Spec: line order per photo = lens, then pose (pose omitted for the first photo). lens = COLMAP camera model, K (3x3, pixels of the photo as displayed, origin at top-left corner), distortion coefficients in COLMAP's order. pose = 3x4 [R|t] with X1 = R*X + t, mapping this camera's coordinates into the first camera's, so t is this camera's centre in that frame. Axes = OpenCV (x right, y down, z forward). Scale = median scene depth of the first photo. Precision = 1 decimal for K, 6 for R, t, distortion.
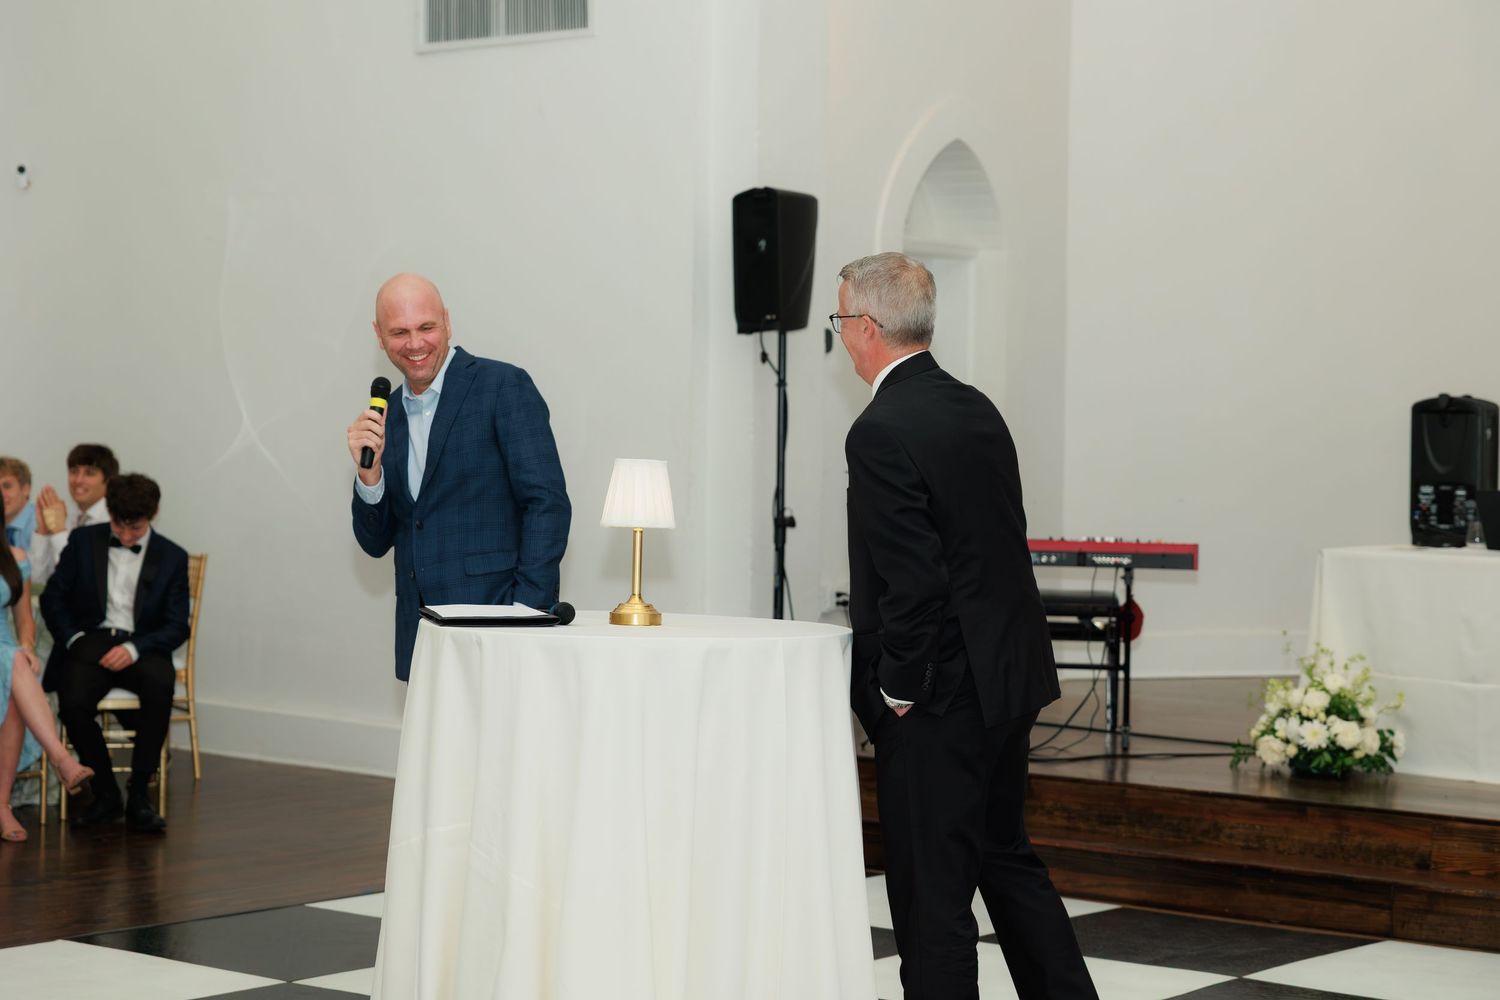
lens RADIAL K [[2918.6, 0, 750.0], [0, 2918.6, 500.0], [0, 0, 1]] dist [0.125939, -0.076658]
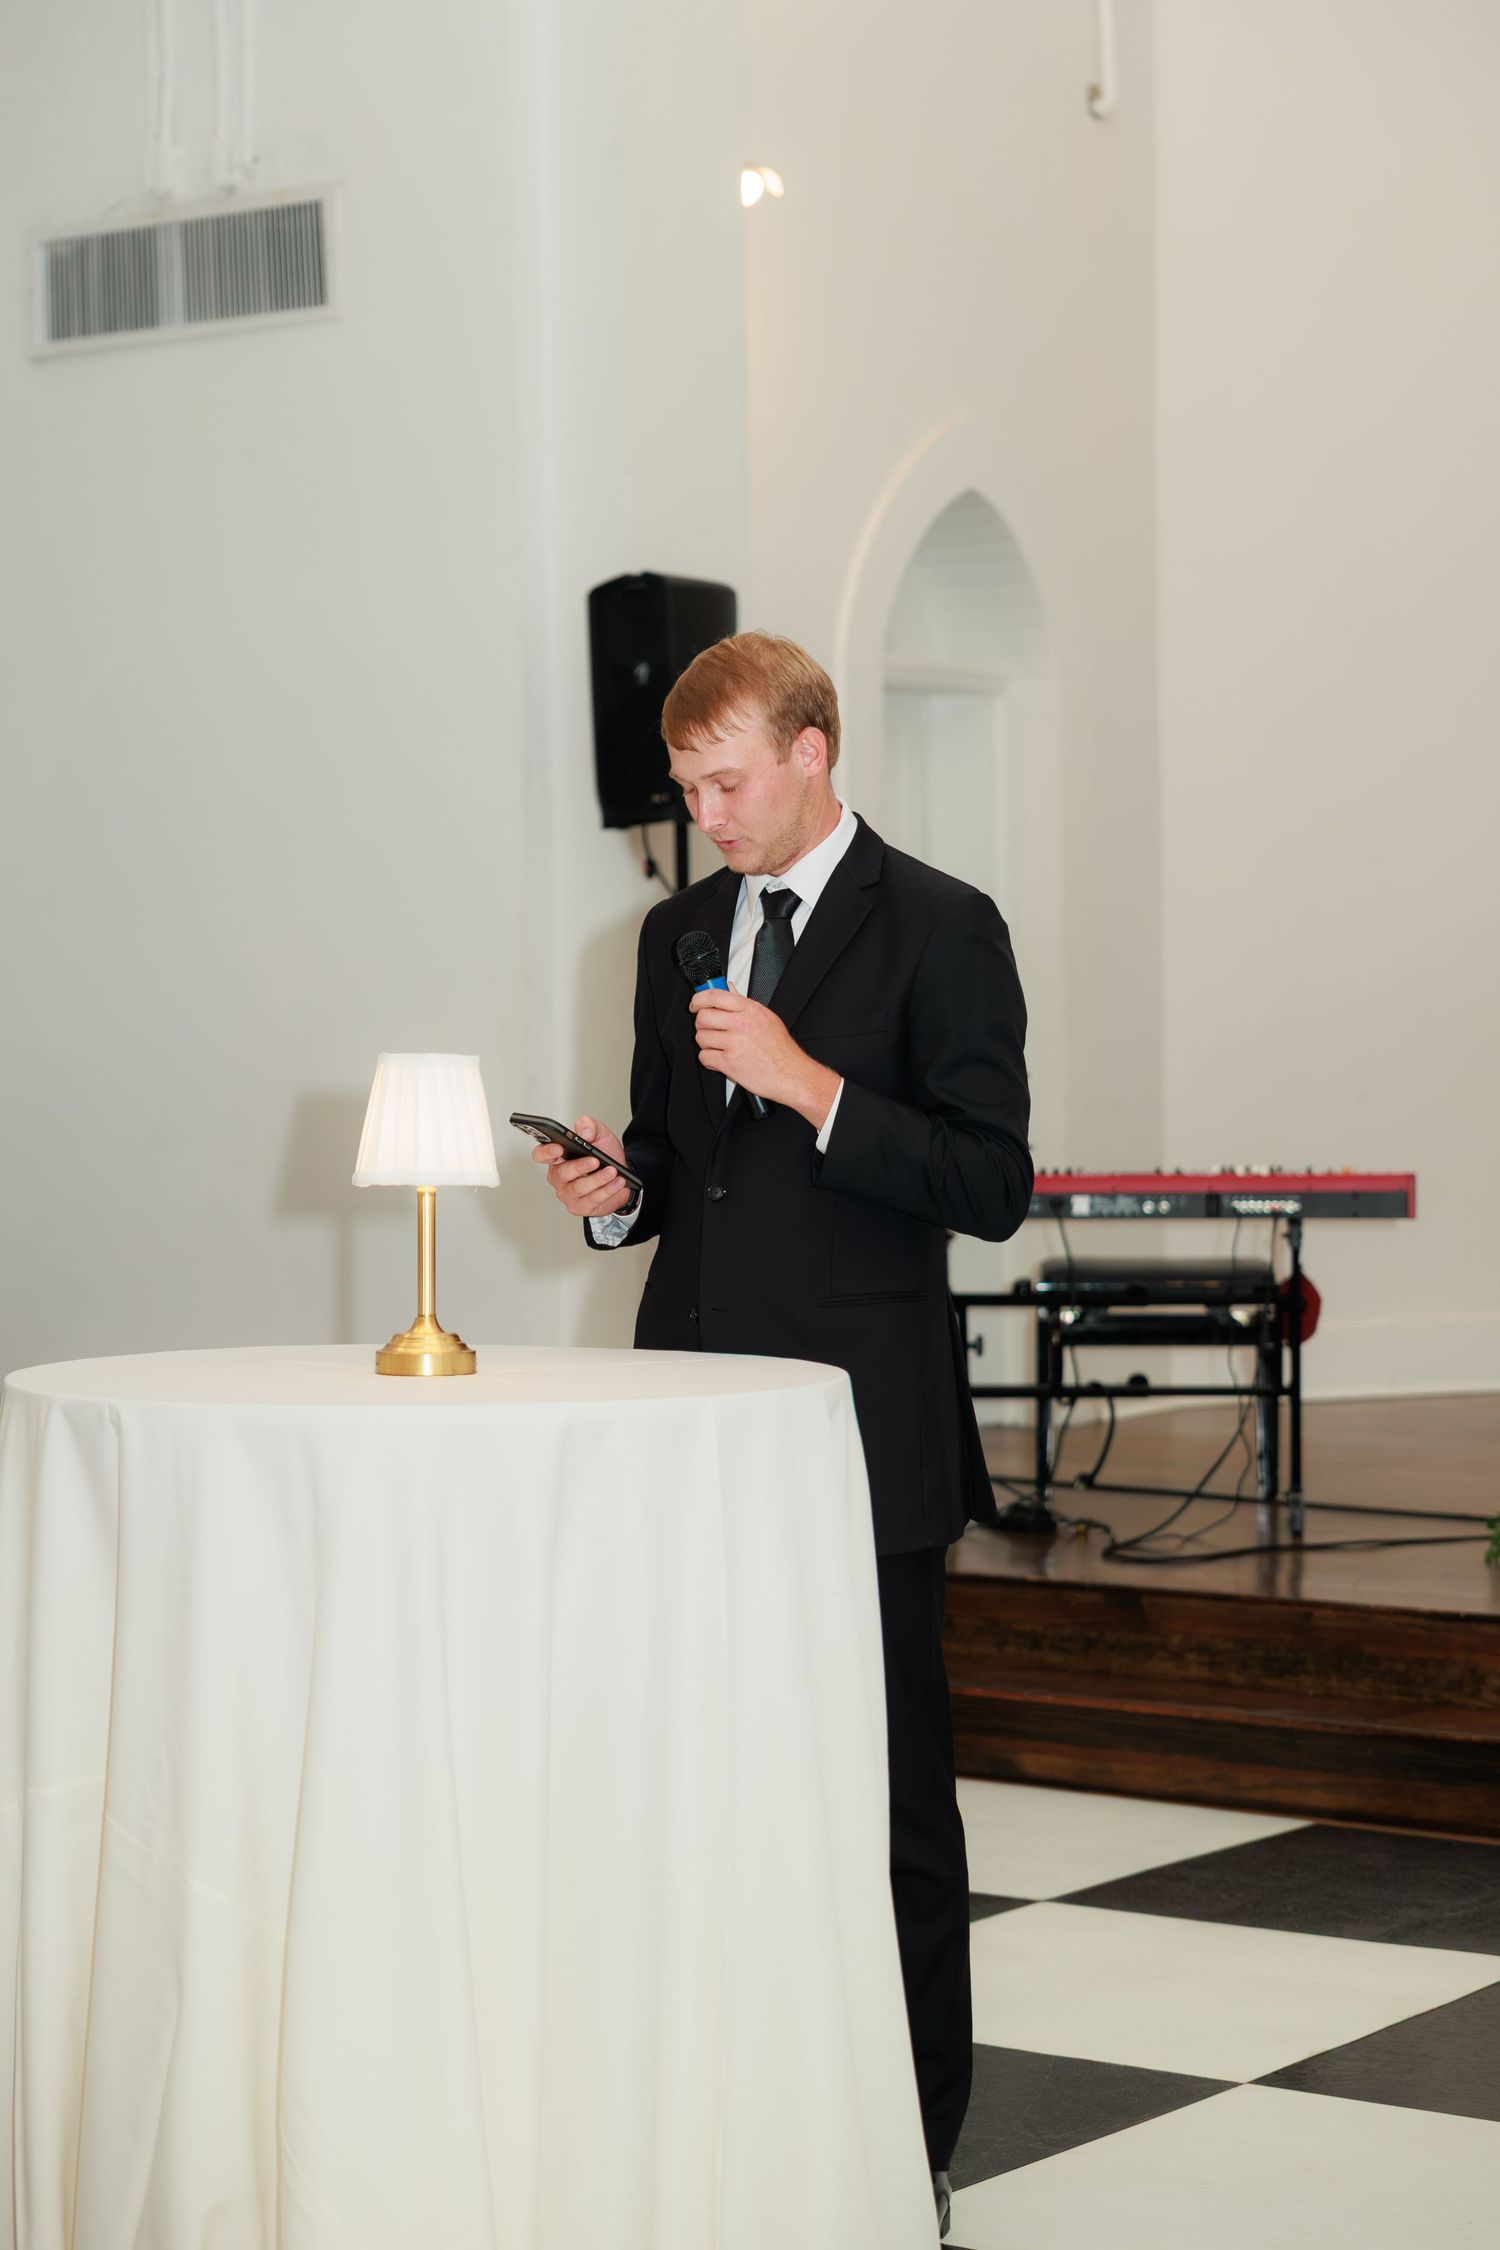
lens RADIAL K [[4554.4, 0, 750.0], [0, 4554.4, 1125.0], [0, 0, 1]] dist [0.084742, 0.100611]
pose [[0.999228, -0.028132, 0.027439, -0.001671], [0.028037, 0.999599, 0.003846, -0.001575], [-0.027536, -0.003074, 0.999616, 0.106129]]
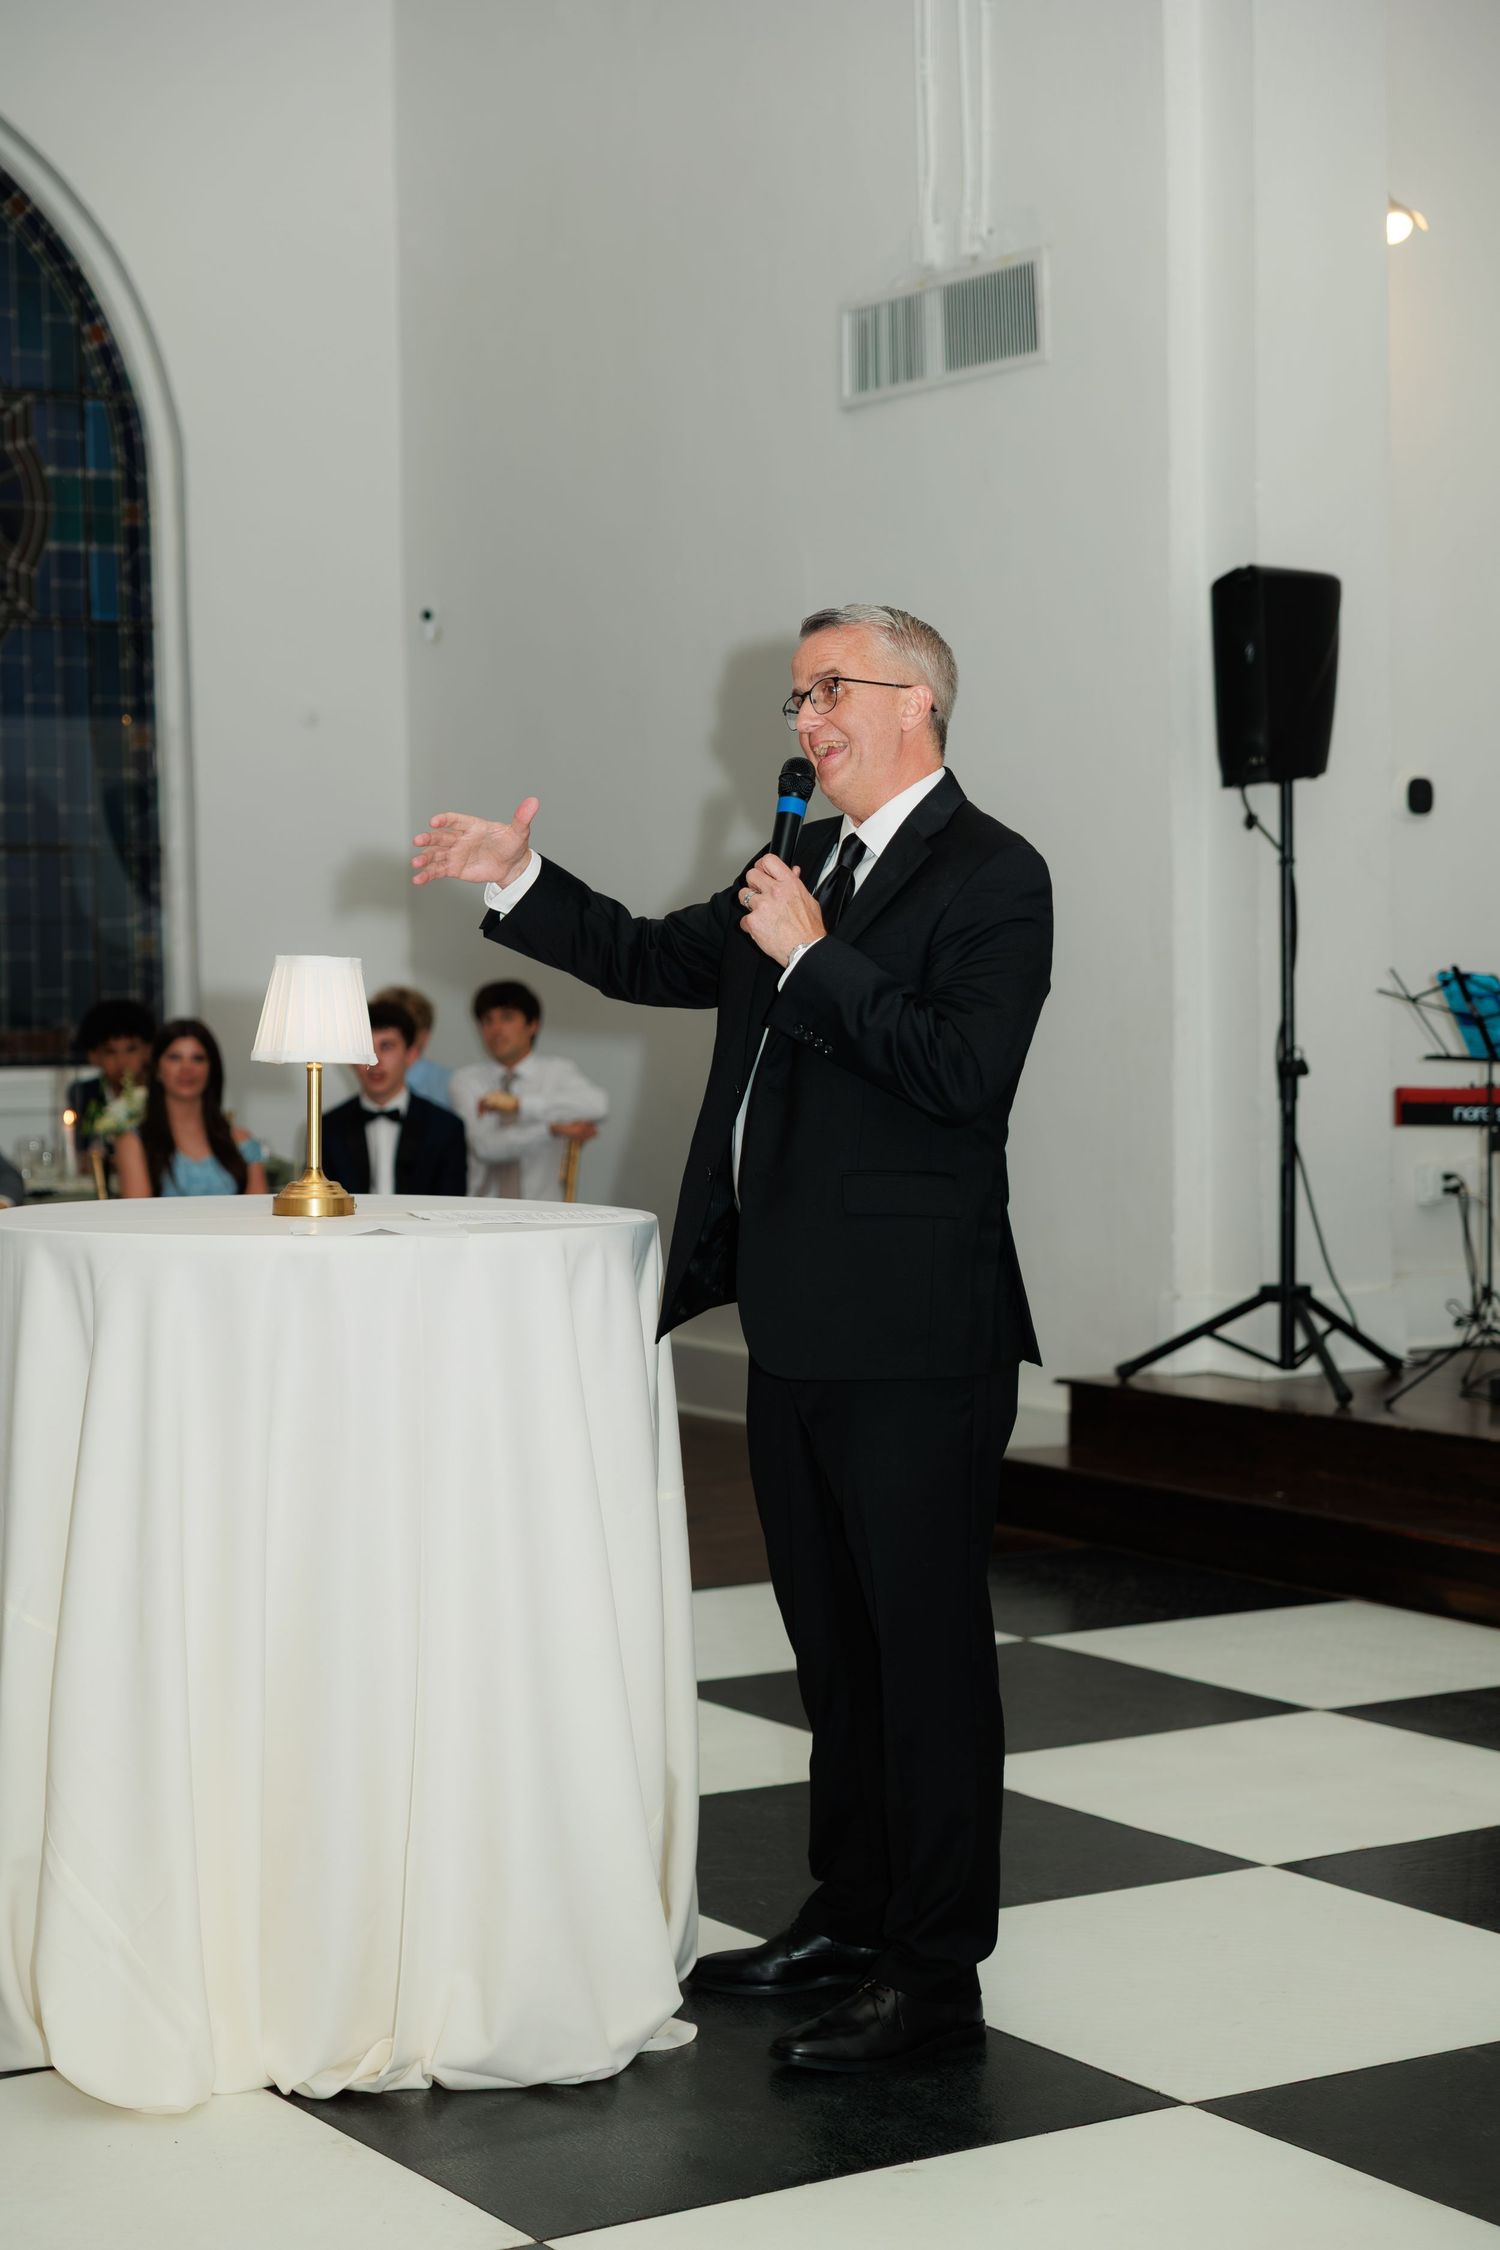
lens RADIAL K [[3855.7, 0, 750.0], [0, 3855.7, 1125.0], [0, 0, 1]] dist [0.075281, 0.065055]
pose [[0.947672, -0.010216, -0.319083, 0.176954], [0.015134, 0.999802, 0.012936, 0.007406], [0.318887, -0.017088, 0.947639, 0.125520]]
